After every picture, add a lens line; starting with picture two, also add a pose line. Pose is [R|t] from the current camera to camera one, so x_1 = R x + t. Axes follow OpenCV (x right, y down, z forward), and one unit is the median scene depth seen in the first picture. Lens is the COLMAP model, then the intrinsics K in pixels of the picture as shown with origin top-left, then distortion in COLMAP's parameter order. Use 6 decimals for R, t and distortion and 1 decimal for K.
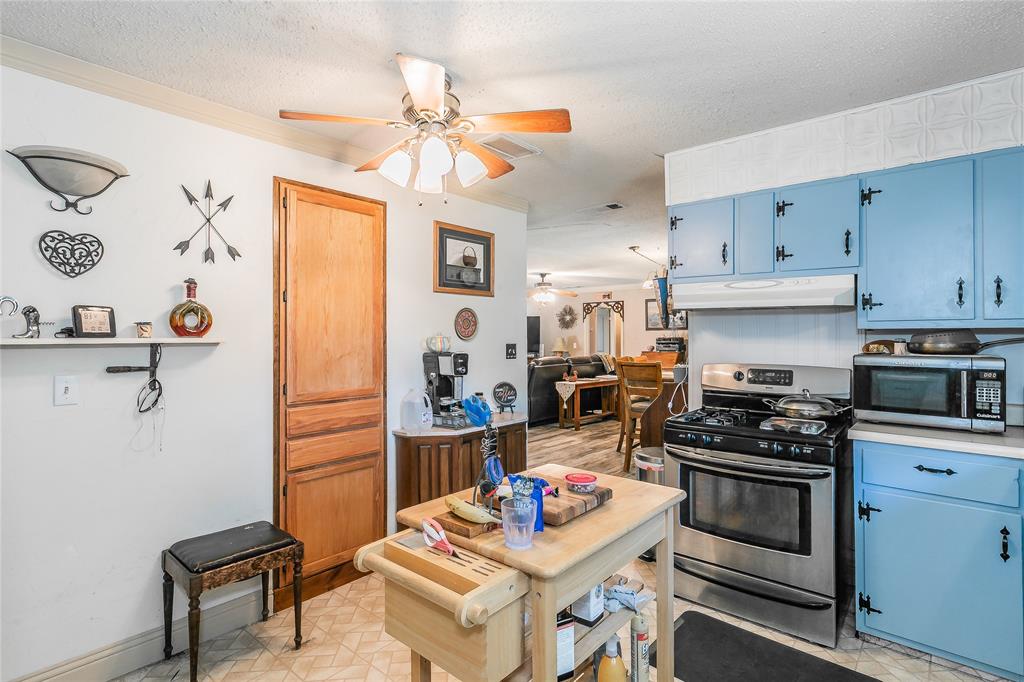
lens RADIAL K [[509.1, 0, 513.6], [0, 509.1, 337.5], [0, 0, 1]] dist [0.002804, 0.000165]
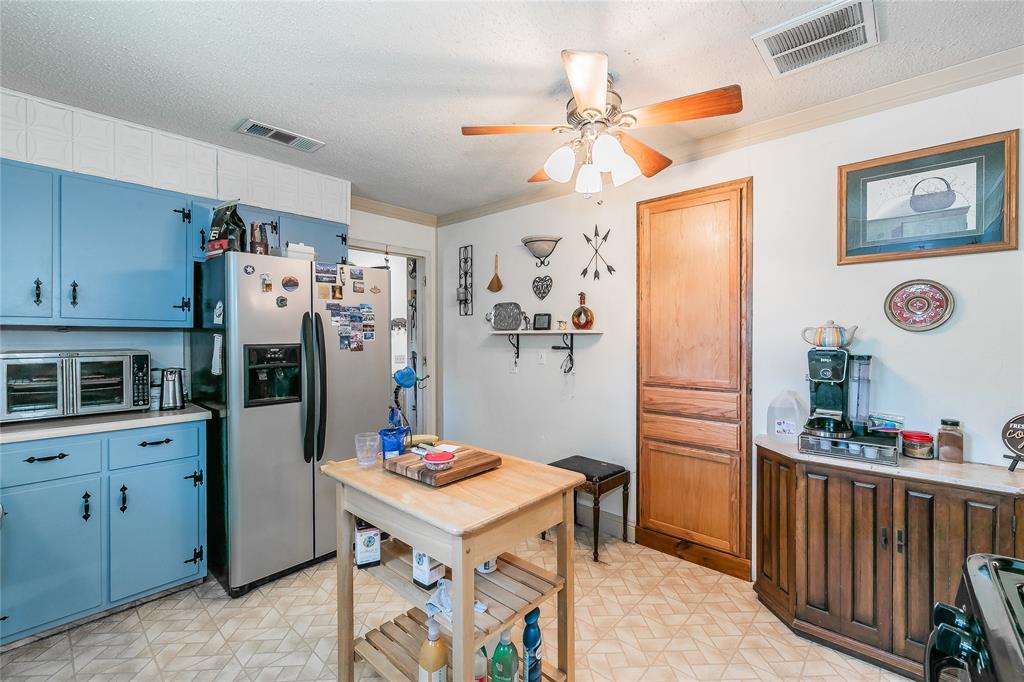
lens RADIAL K [[439.3, 0, 512.0], [0, 439.3, 341.0], [0, 0, 1]] dist [-0.000656, -0.000094]
pose [[-0.029731, 0.017746, -0.999400, 0.699217], [0.002457, 0.999841, 0.017681, 0.009949], [0.999555, -0.001930, -0.029770, 0.785789]]
